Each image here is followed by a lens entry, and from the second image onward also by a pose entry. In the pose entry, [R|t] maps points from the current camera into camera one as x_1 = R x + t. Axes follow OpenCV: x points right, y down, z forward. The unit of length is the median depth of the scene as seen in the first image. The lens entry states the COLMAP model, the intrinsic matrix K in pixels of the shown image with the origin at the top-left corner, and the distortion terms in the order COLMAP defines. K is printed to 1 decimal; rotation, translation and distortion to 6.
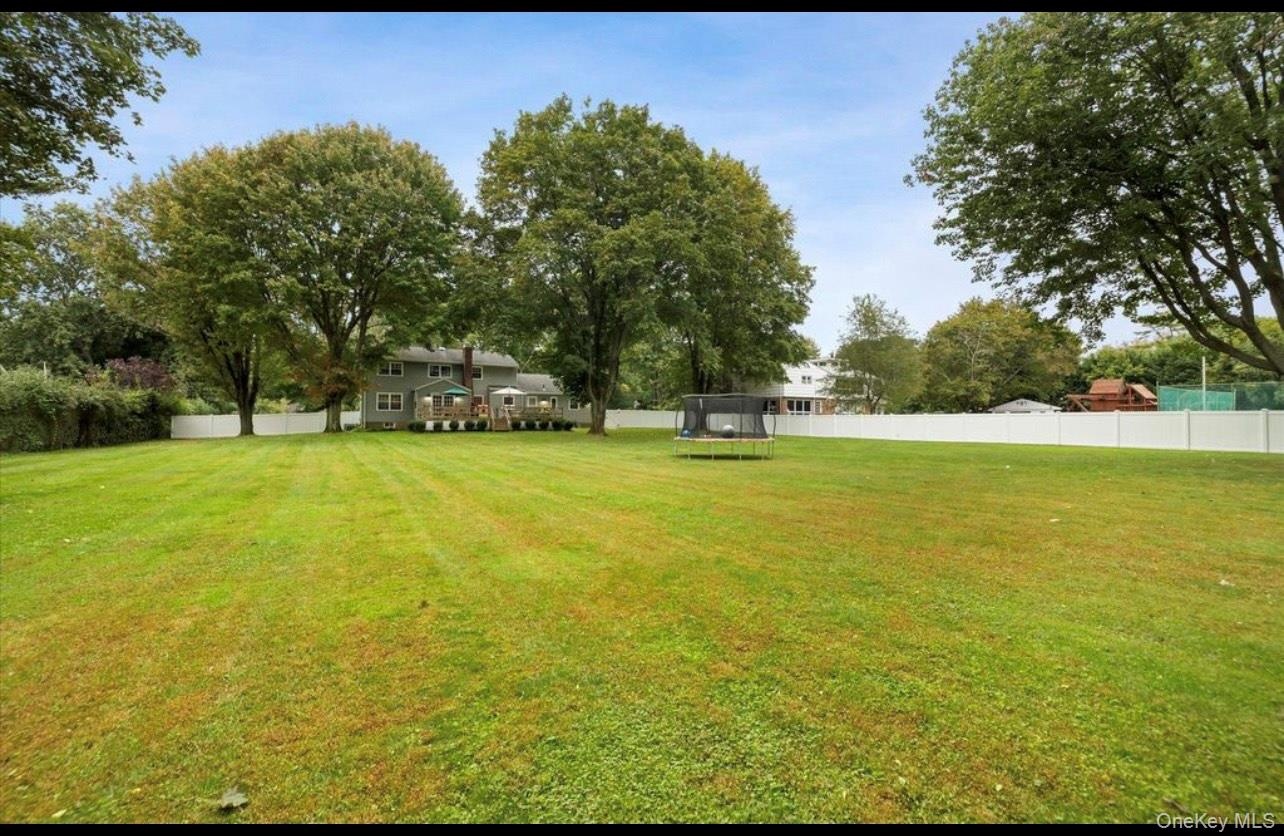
lens RADIAL K [[570.5, 0, 644.6], [0, 570.5, 416.4], [0, 0, 1]] dist [-0.004842, -0.000377]
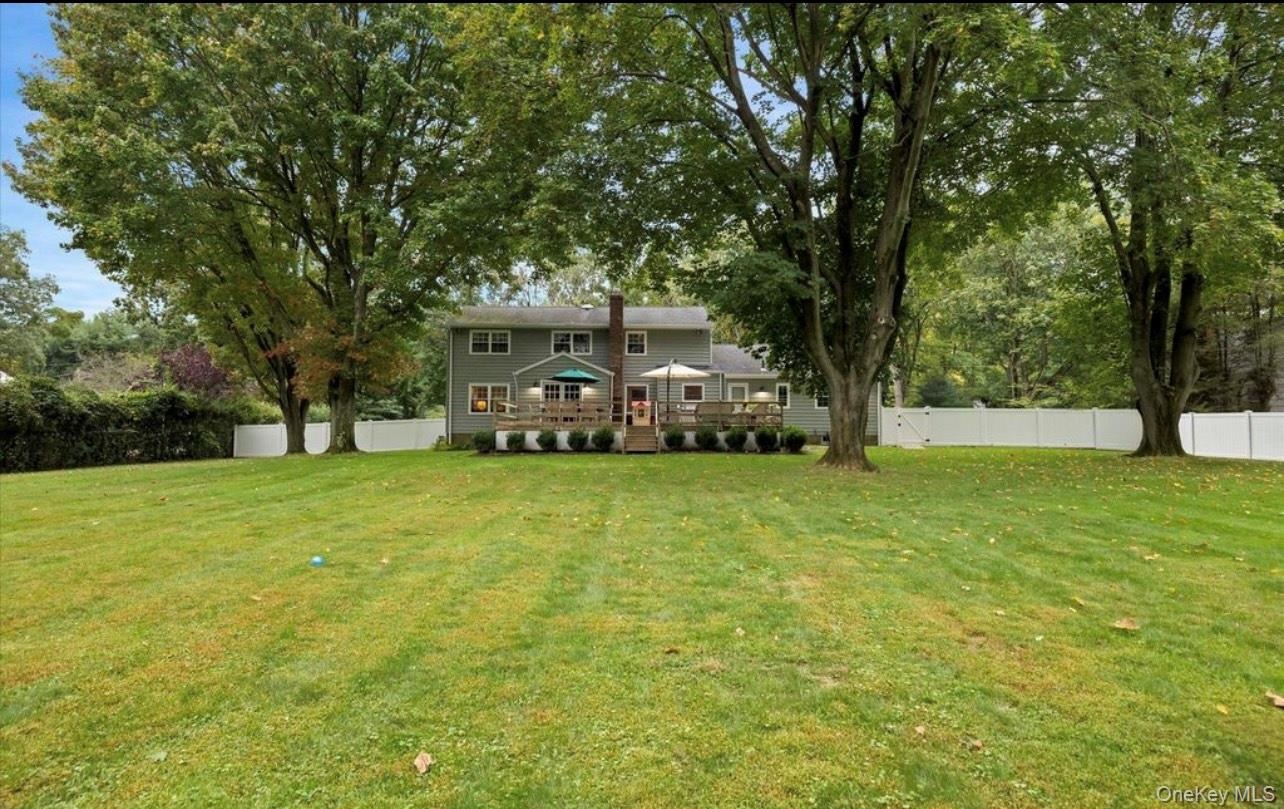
lens RADIAL K [[630.7, 0, 638.7], [0, 630.7, 409.1], [0, 0, 1]] dist [0.001766, 0.000077]
pose [[0.871075, -0.019547, -0.490762, 0.004099], [0.006052, 0.999559, -0.029071, 0.004827], [0.491113, 0.022353, 0.870809, 0.513123]]
